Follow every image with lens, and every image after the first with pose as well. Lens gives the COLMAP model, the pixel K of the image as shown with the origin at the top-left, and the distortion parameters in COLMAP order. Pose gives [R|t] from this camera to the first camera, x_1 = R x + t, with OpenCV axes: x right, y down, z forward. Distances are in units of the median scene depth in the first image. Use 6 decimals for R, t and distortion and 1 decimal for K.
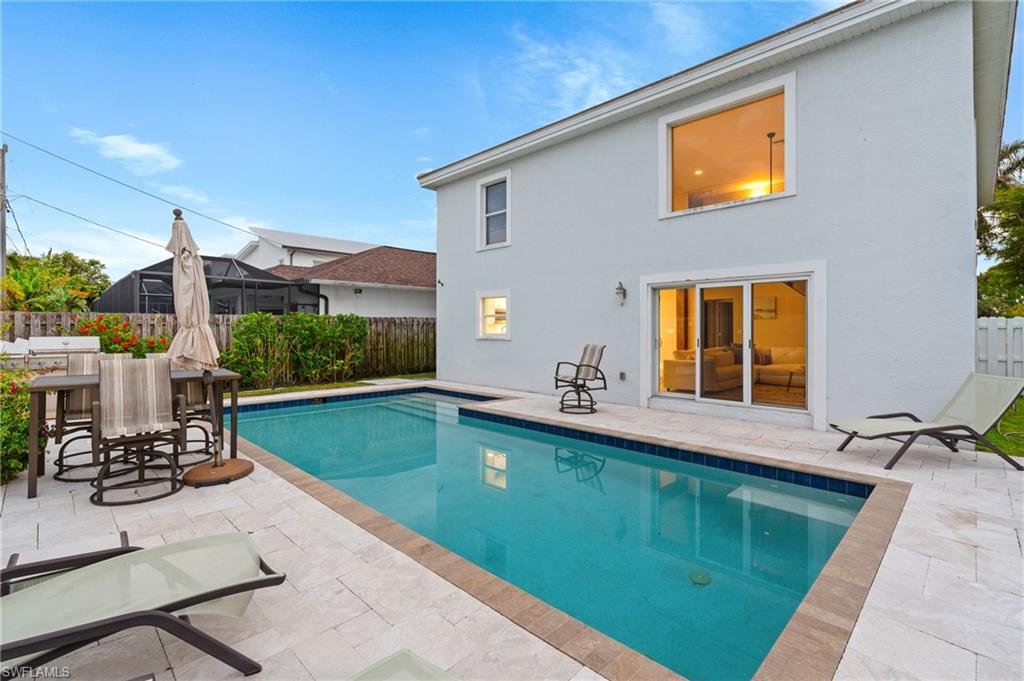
lens RADIAL K [[467.4, 0, 512.8], [0, 467.4, 335.6], [0, 0, 1]] dist [-0.002834, -0.000214]
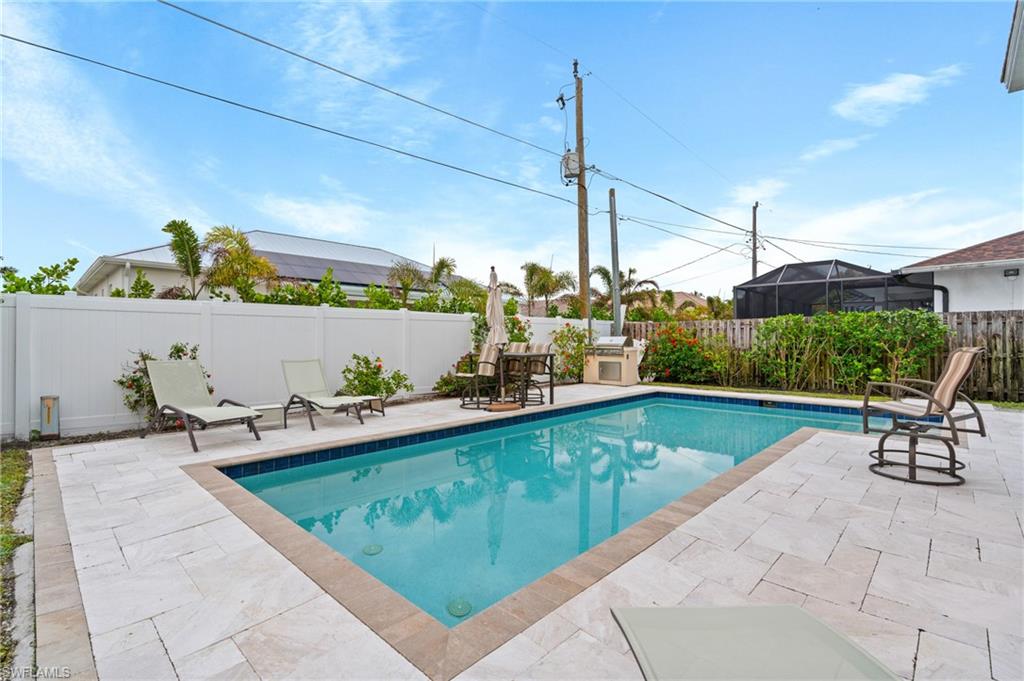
lens RADIAL K [[465.0, 0, 507.0], [0, 465.0, 340.2], [0, 0, 1]] dist [-0.002310, 0.000183]
pose [[0.015888, 0.006906, -0.999850, 0.359068], [-0.013194, 0.999891, 0.006696, 0.006961], [0.999787, 0.013085, 0.015977, 0.302408]]
